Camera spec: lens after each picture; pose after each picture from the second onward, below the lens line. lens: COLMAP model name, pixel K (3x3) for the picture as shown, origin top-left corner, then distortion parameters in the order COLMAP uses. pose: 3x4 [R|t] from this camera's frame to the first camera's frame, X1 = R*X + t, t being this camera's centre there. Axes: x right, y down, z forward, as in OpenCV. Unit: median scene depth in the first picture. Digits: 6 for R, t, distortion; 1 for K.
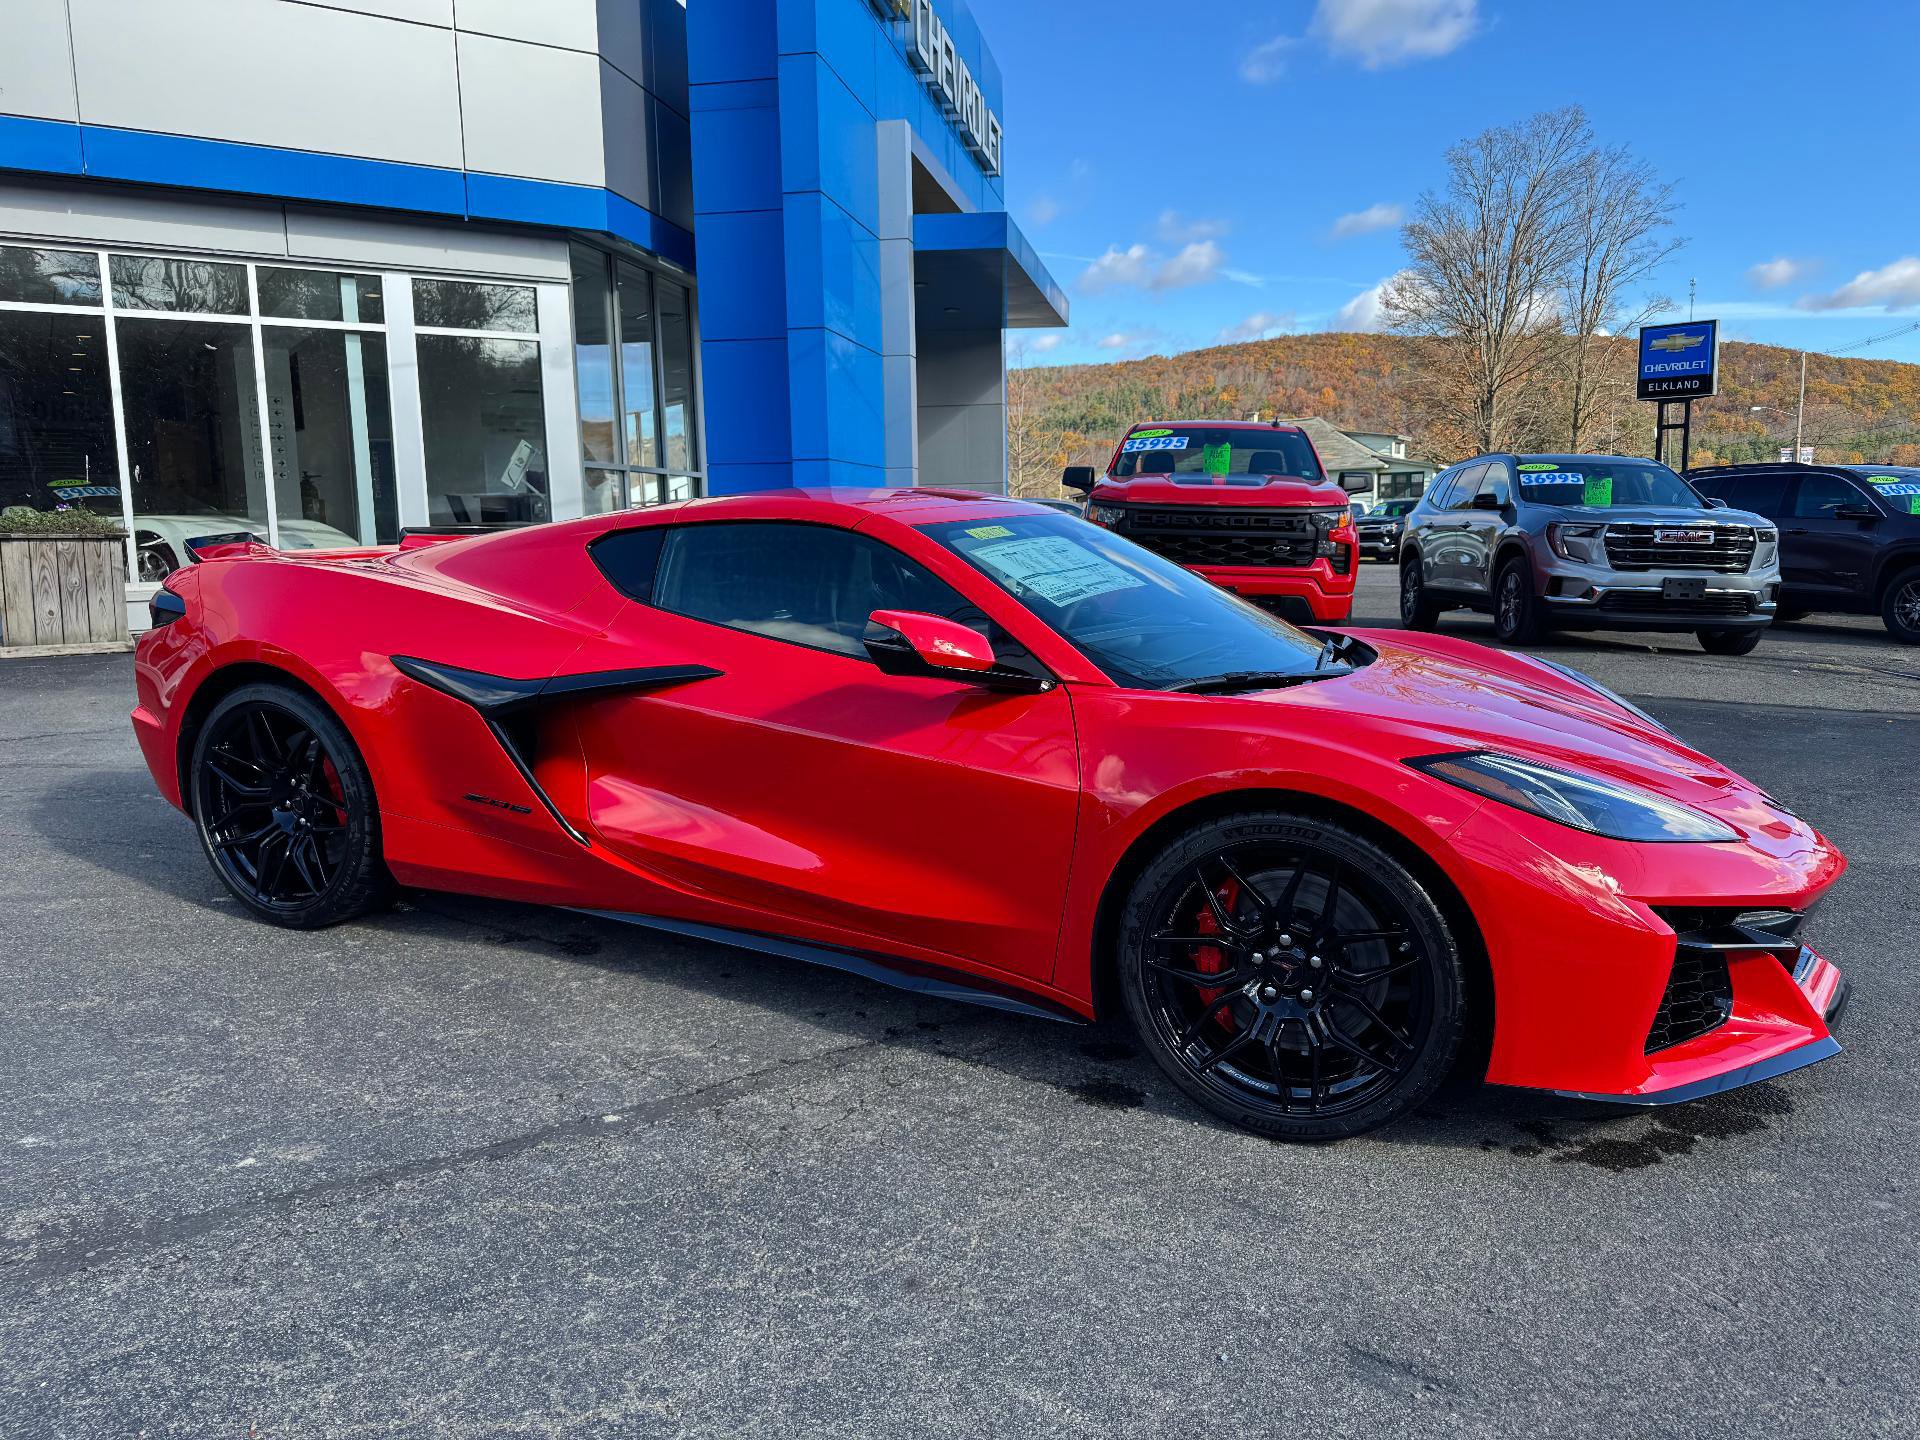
lens RADIAL K [[1358.7, 0, 952.9], [0, 1358.7, 725.2], [0, 0, 1]] dist [0.019841, -0.024606]
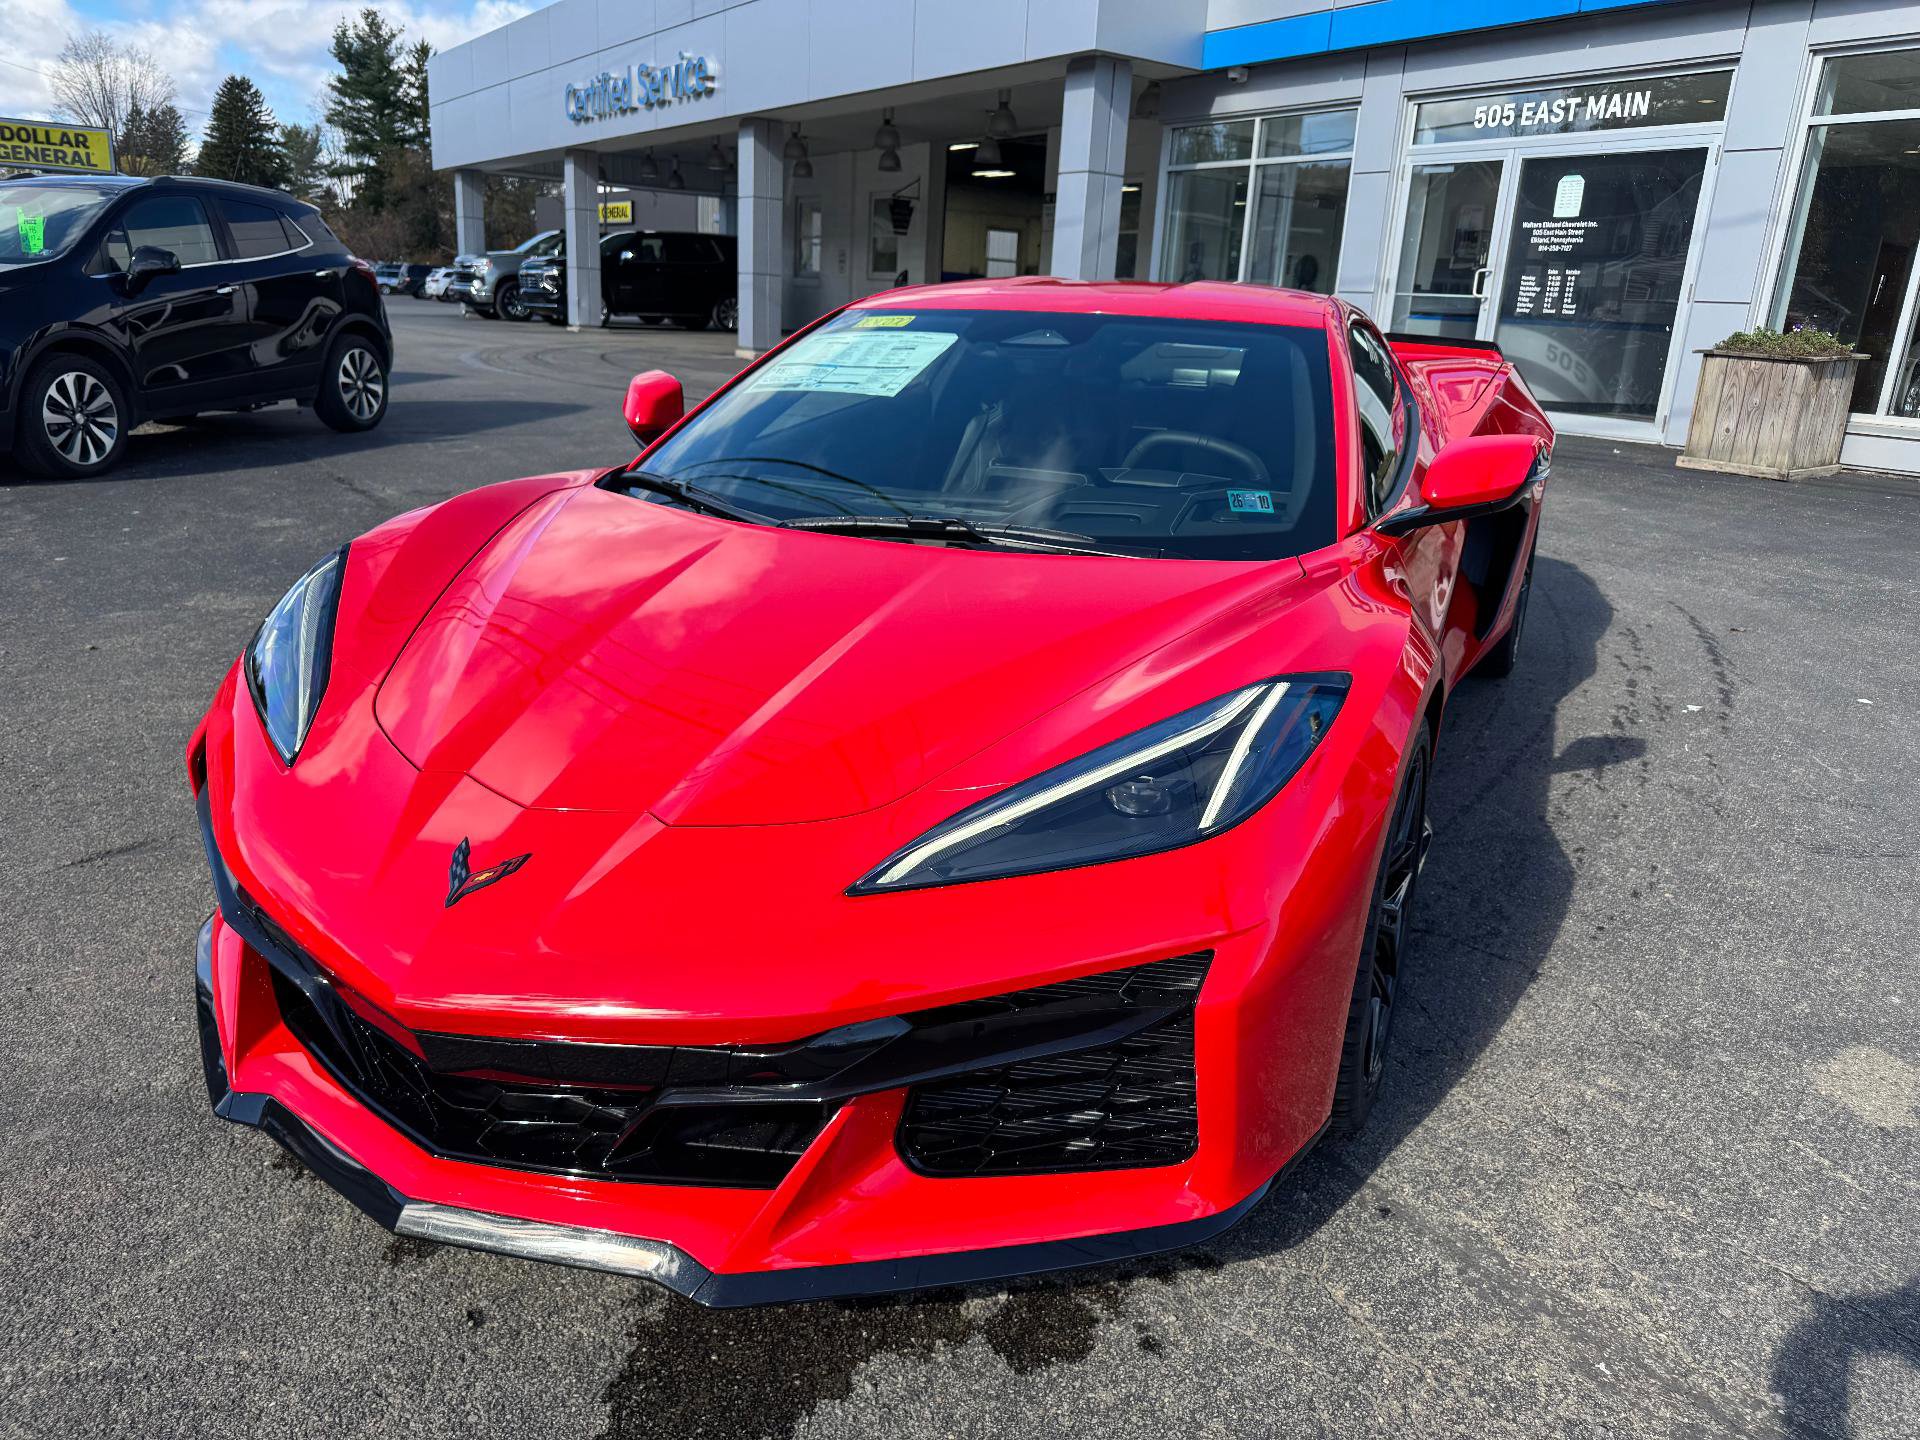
lens RADIAL K [[1358.7, 0, 970.6], [0, 1358.7, 728.7], [0, 0, 1]] dist [0.019841, -0.024606]
pose [[0.008289, 0.311256, -0.950290, 0.331155], [-0.203082, 0.931042, 0.303180, -0.057455], [0.979127, 0.190473, 0.070928, 0.340360]]
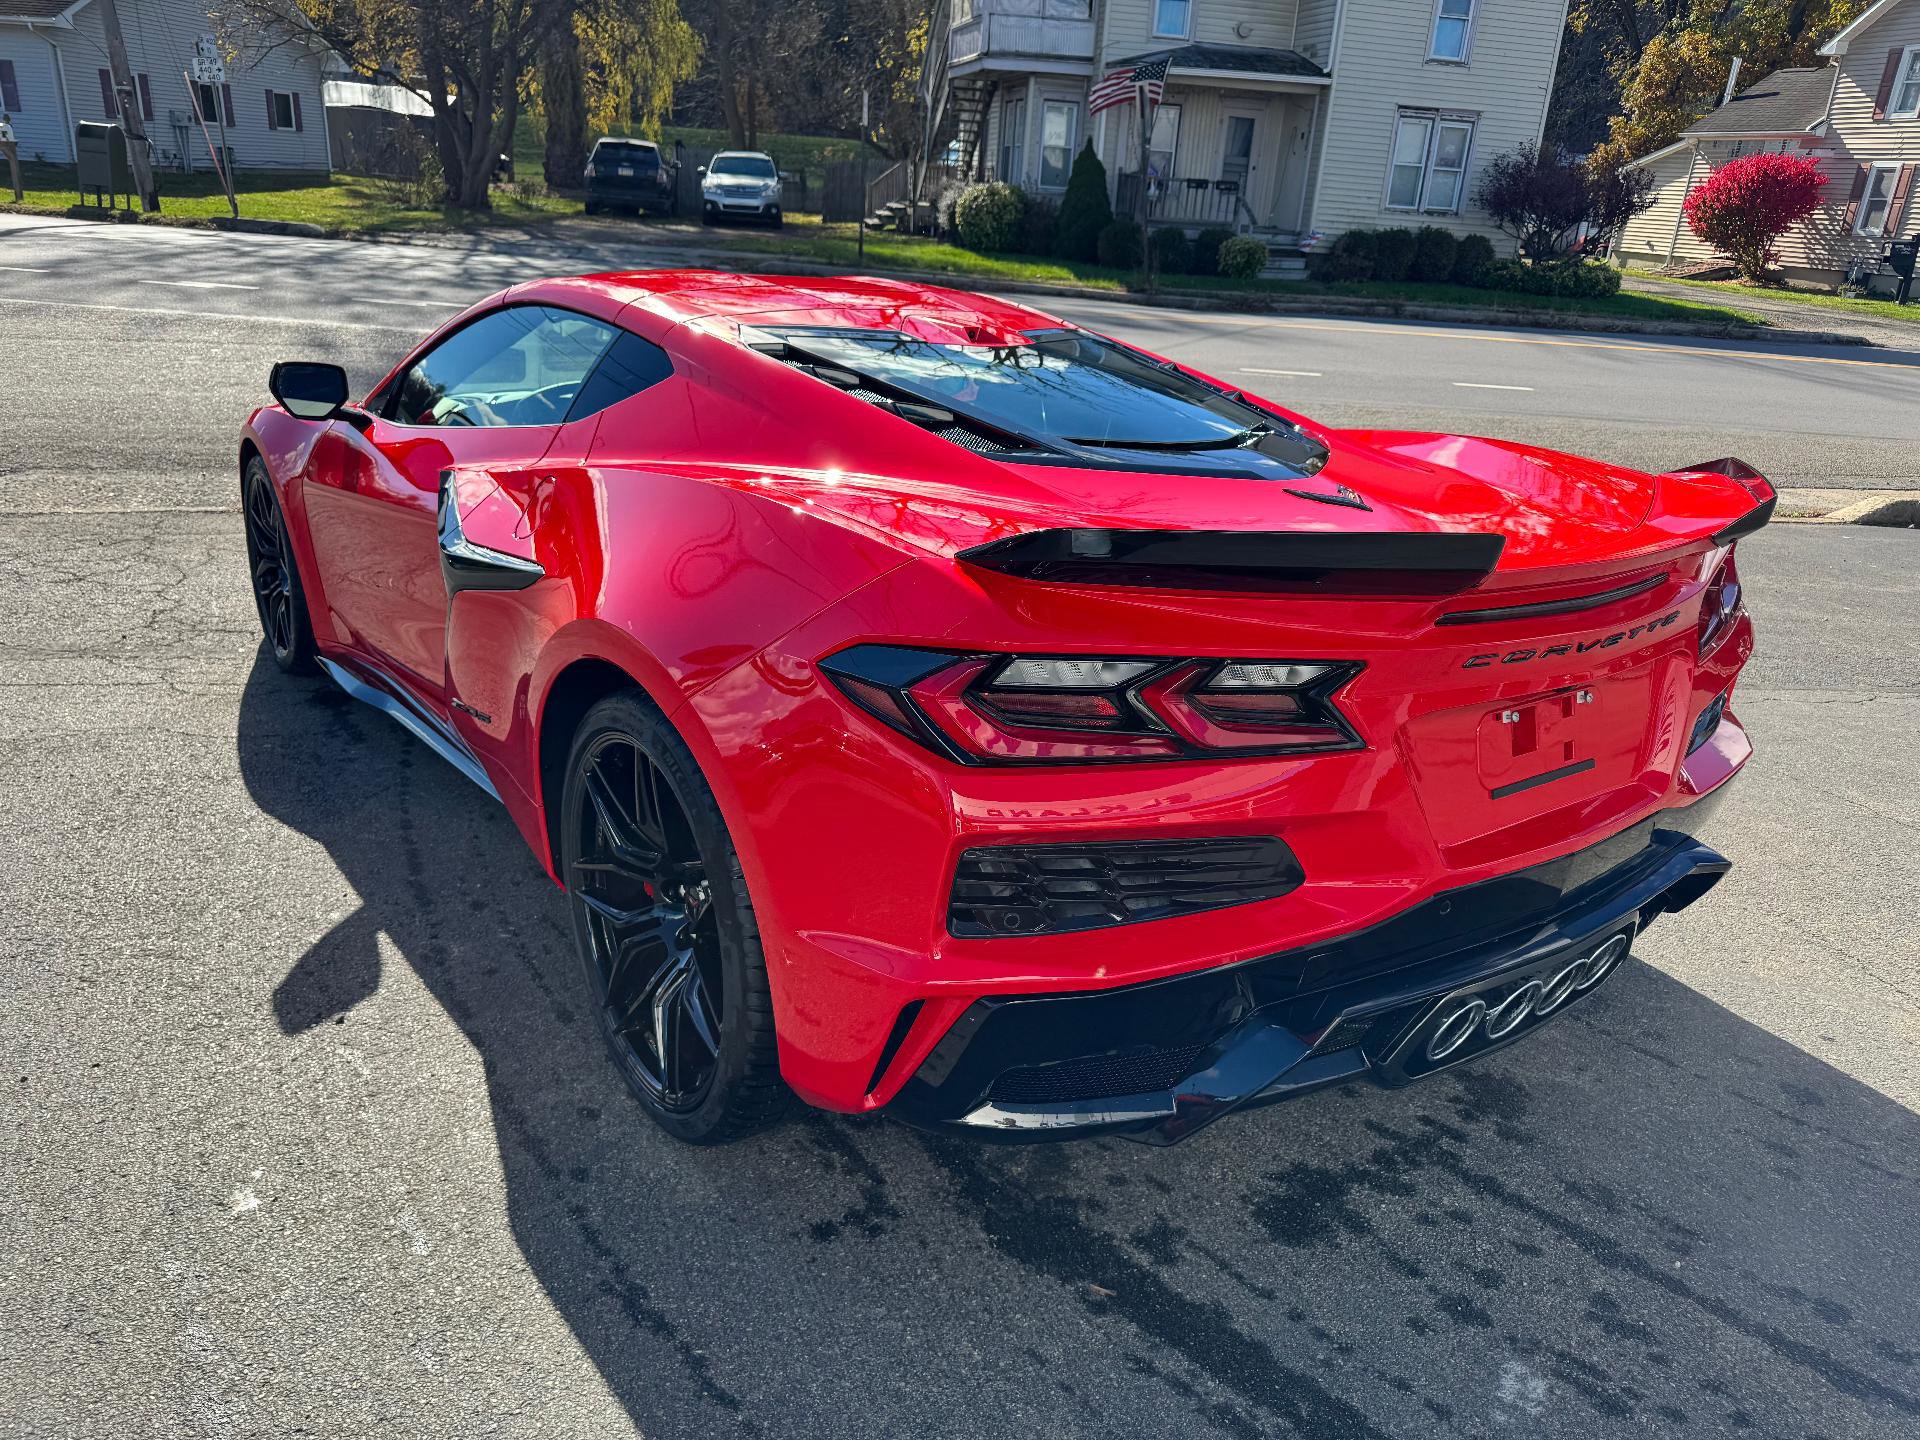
lens RADIAL K [[1358.7, 0, 965.1], [0, 1358.7, 727.1], [0, 0, 1]] dist [0.019841, -0.024606]
pose [[-0.875878, -0.210120, 0.434381, -0.219922], [0.027223, 0.877260, 0.479244, -0.126324], [-0.481764, 0.431584, -0.762653, 0.652389]]
